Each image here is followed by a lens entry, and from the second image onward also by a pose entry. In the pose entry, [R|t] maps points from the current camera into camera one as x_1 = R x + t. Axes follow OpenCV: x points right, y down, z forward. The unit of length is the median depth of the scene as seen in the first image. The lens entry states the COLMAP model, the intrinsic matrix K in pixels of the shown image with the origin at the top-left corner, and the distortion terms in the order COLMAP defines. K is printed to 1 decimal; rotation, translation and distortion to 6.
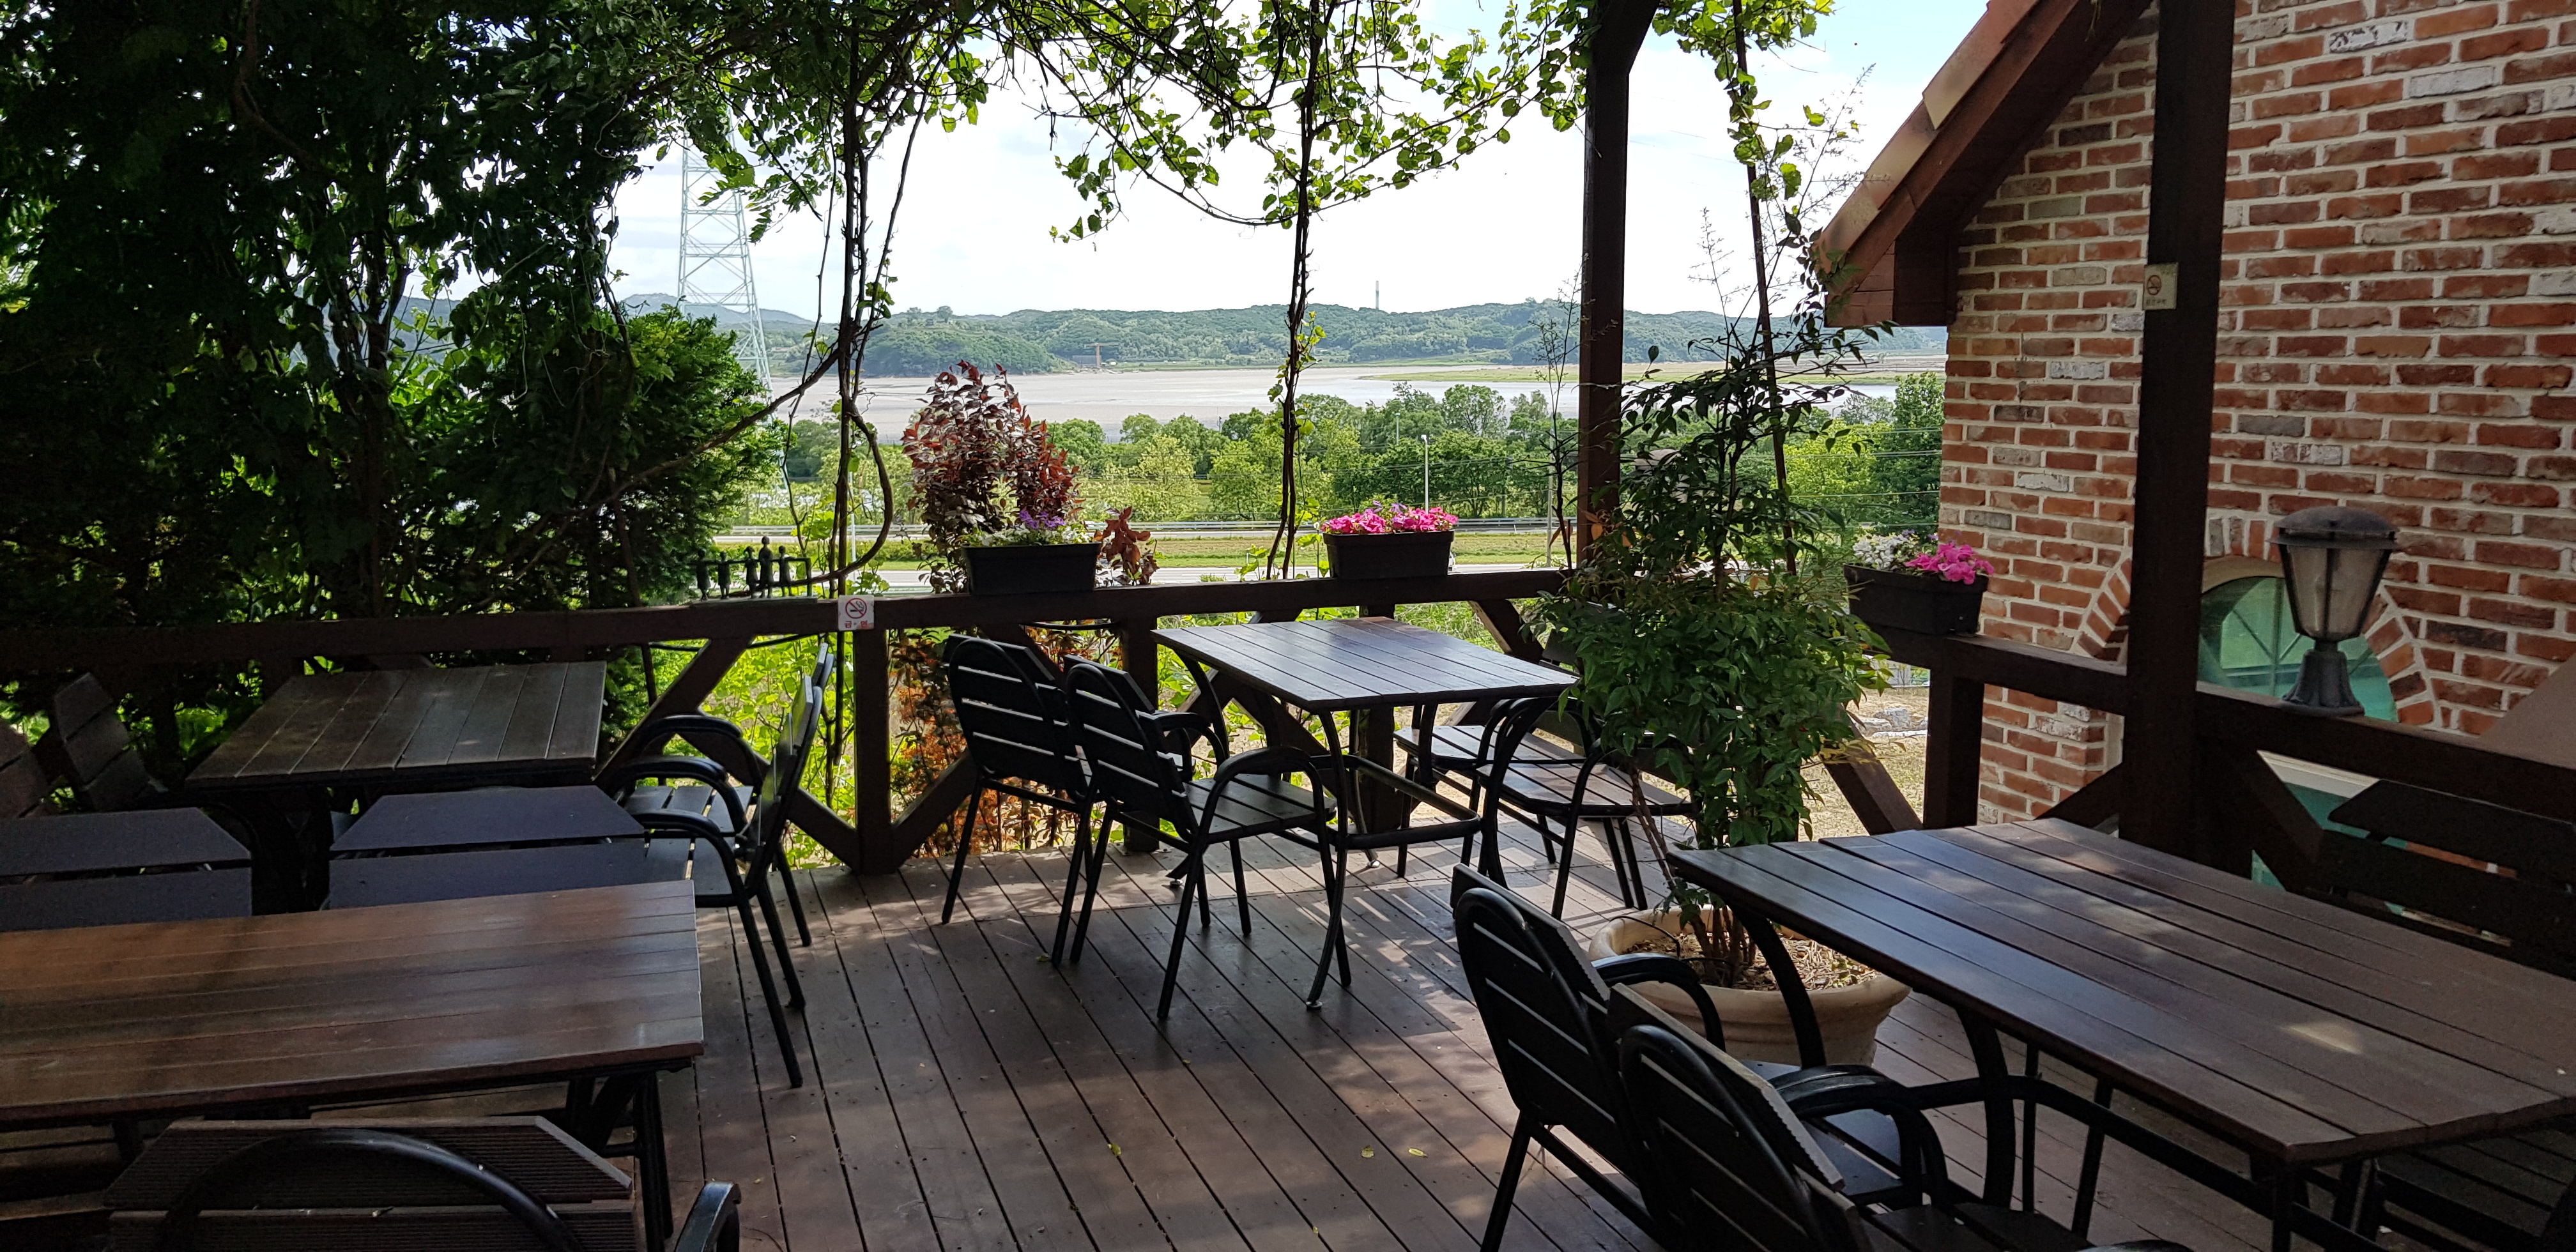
lens RADIAL K [[1904.7, 0, 1288.0], [0, 1904.7, 626.0], [0, 0, 1]] dist [0.088862, 0.000017]
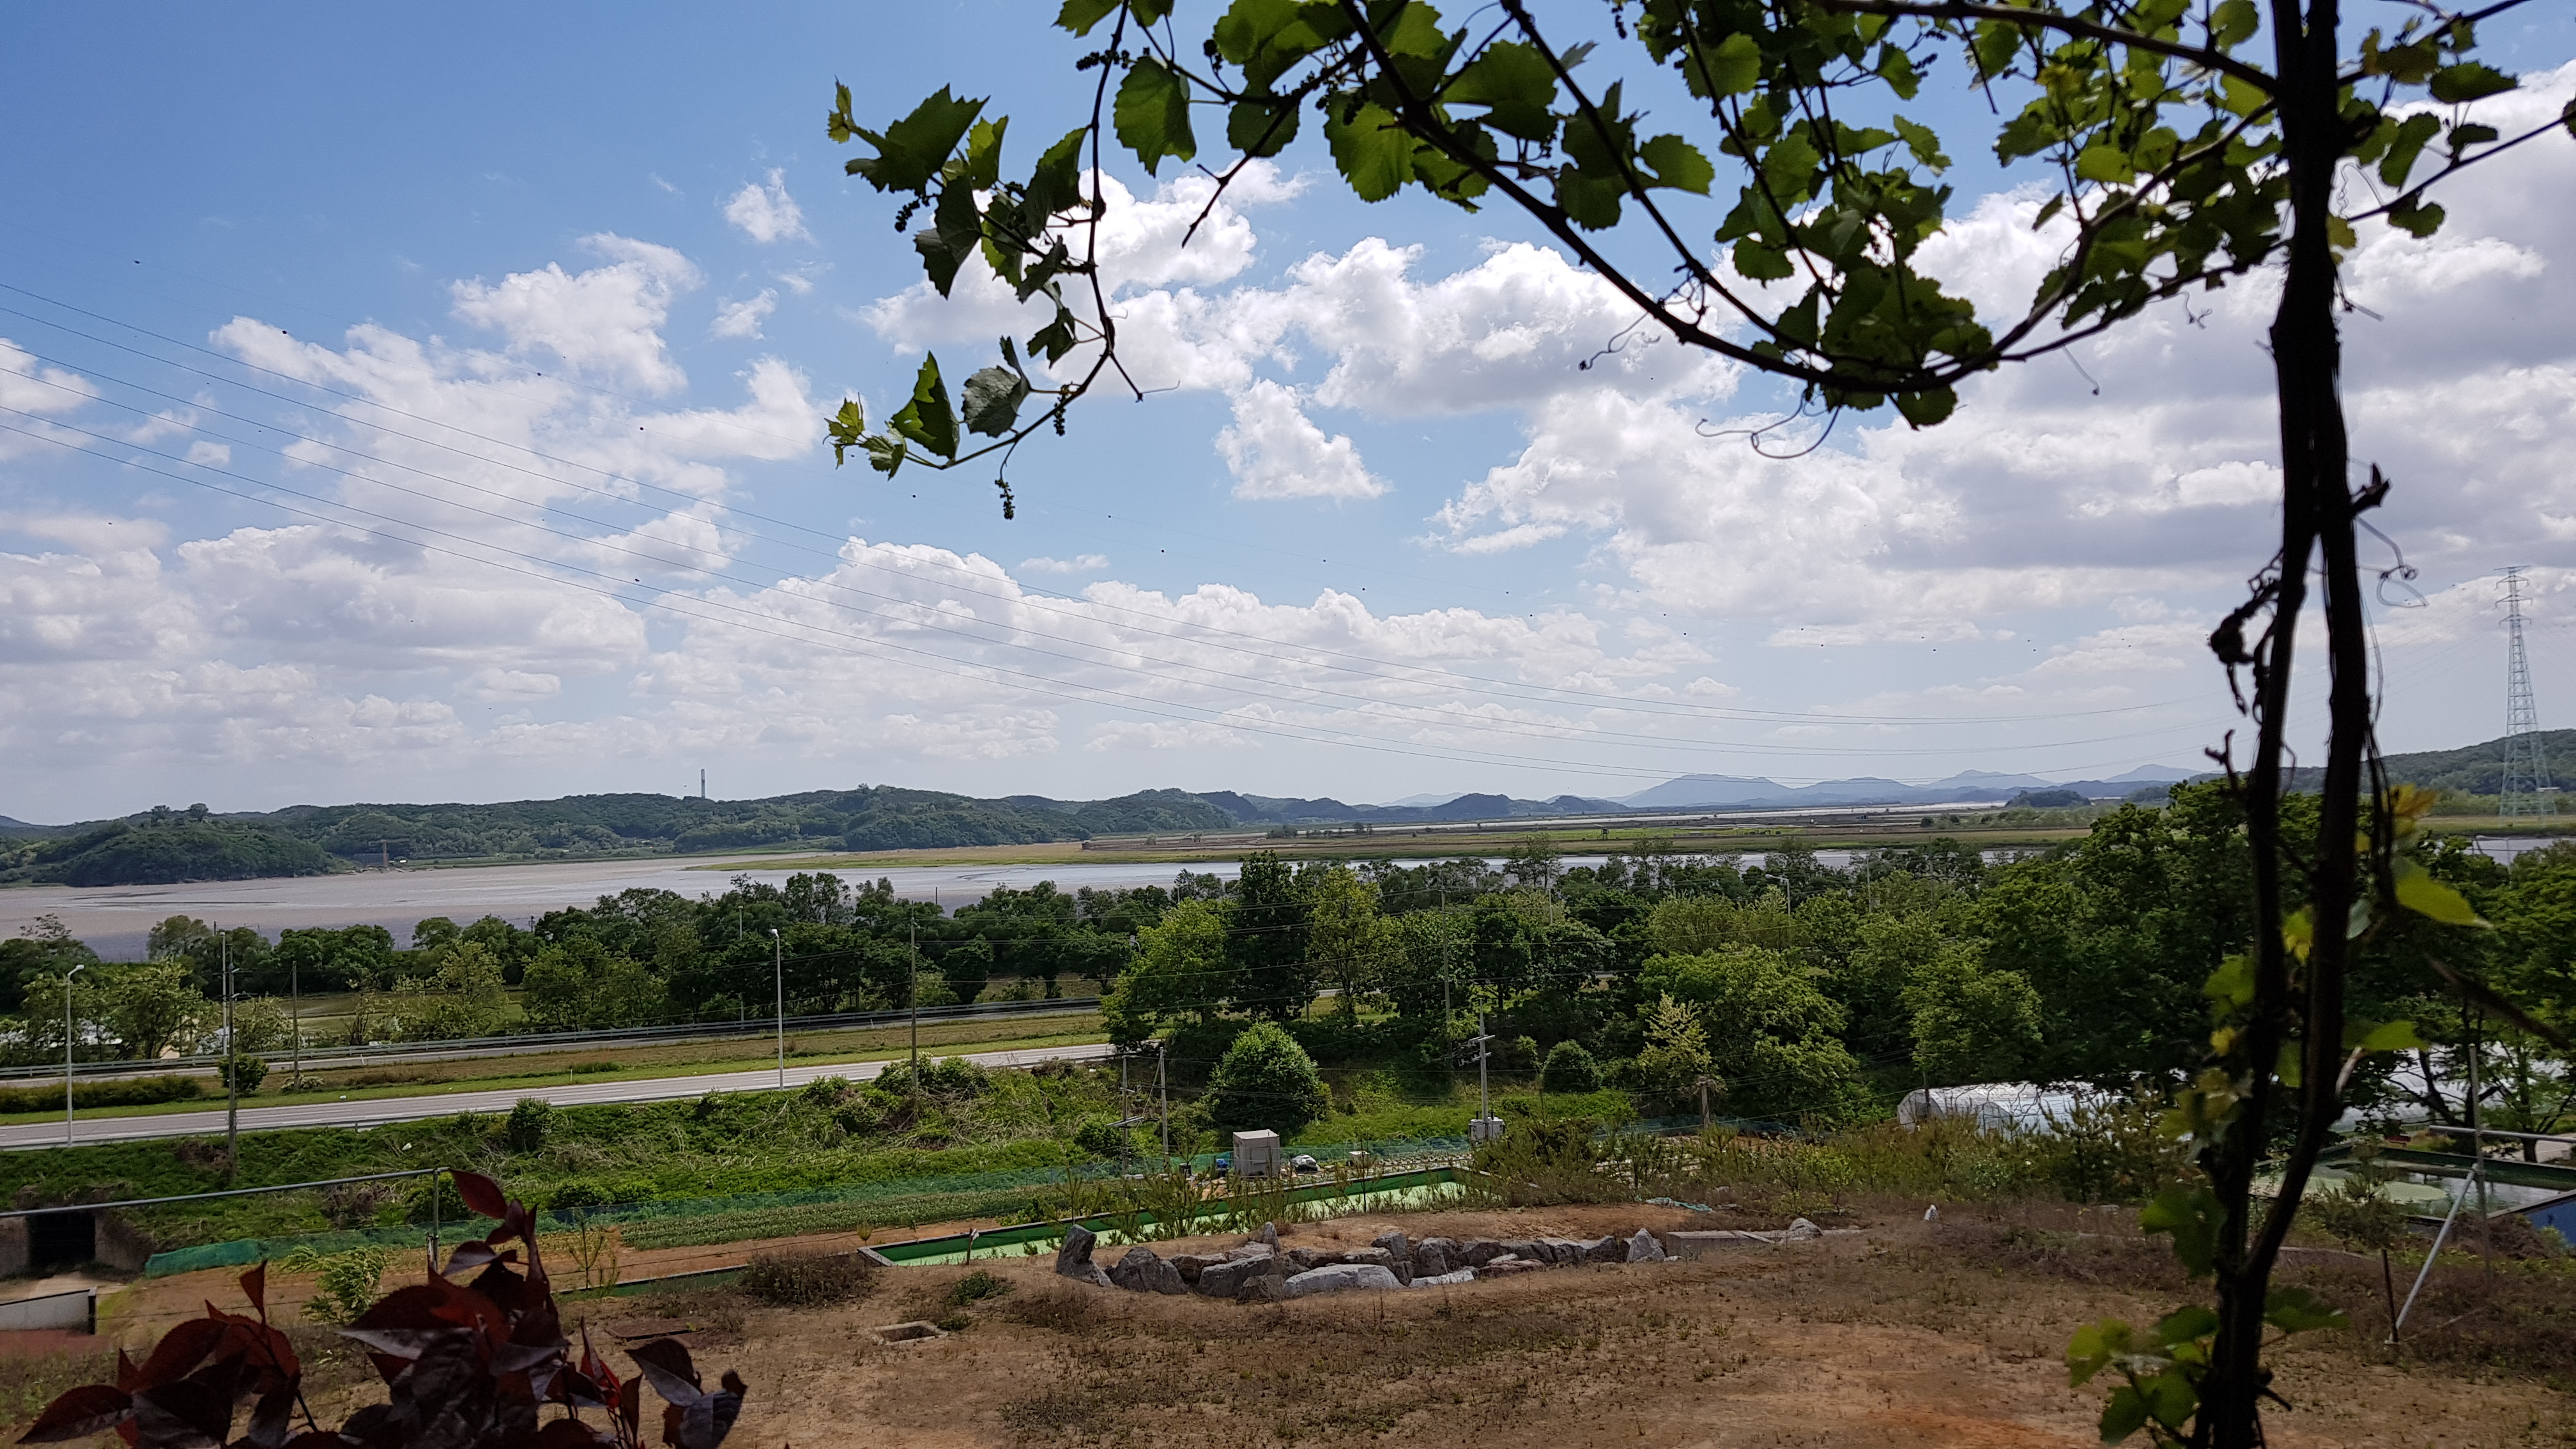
lens RADIAL K [[1937.9, 0, 1288.0], [0, 1937.9, 724.5], [0, 0, 1]] dist [0.002988, -0.004895]
pose [[0.943795, -0.005982, 0.330477, -0.143491], [0.071497, 0.979859, -0.186450, -0.132632], [-0.322706, 0.199599, 0.925214, 0.799187]]
